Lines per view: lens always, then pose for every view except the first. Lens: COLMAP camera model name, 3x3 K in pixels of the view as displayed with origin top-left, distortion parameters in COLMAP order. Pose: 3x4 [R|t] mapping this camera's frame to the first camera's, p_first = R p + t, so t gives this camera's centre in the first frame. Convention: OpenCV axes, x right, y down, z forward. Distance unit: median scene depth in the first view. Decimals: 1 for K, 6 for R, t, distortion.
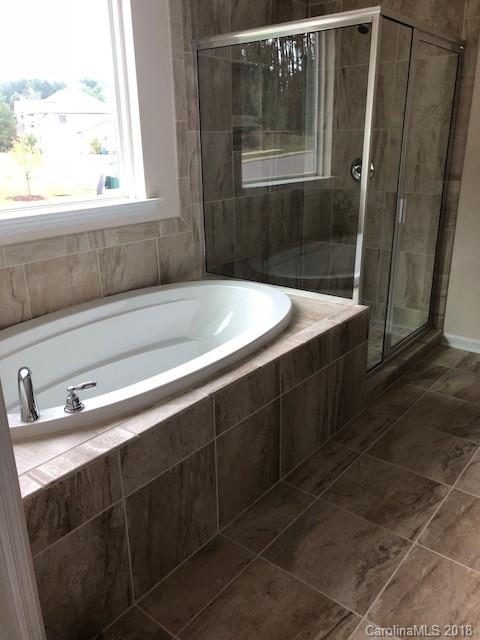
lens RADIAL K [[527.3, 0, 243.3], [0, 527.3, 321.1], [0, 0, 1]] dist [0.037564, -0.009528]
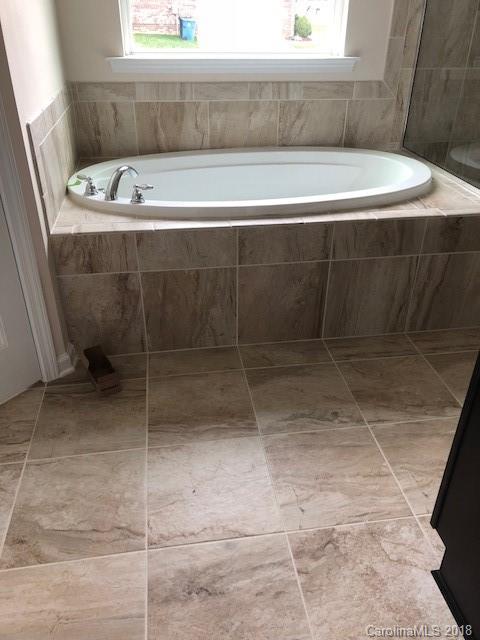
lens RADIAL K [[527.3, 0, 244.8], [0, 527.3, 314.4], [0, 0, 1]] dist [0.037564, -0.009528]
pose [[0.745459, 0.359824, -0.561086, 0.421343], [-0.242406, 0.930485, 0.274658, -0.004337], [0.620910, -0.068735, 0.780862, 0.045438]]
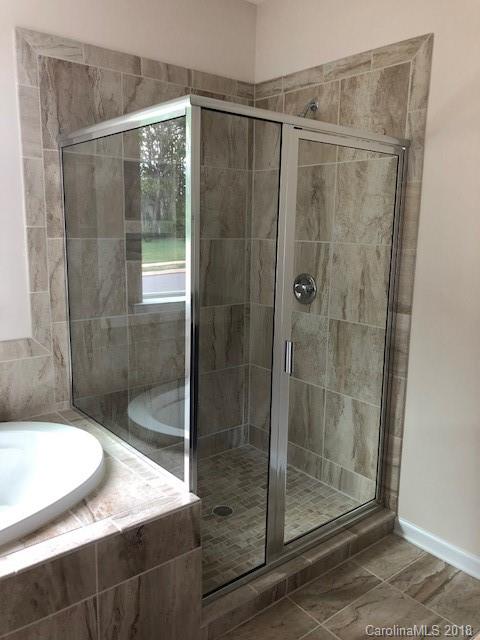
lens RADIAL K [[527.3, 0, 243.8], [0, 527.3, 319.9], [0, 0, 1]] dist [0.037564, -0.009528]
pose [[0.978477, 0.069655, -0.194245, 0.375178], [-0.098567, 0.984746, -0.143390, -0.148569], [0.181294, 0.159450, 0.970417, 0.281129]]
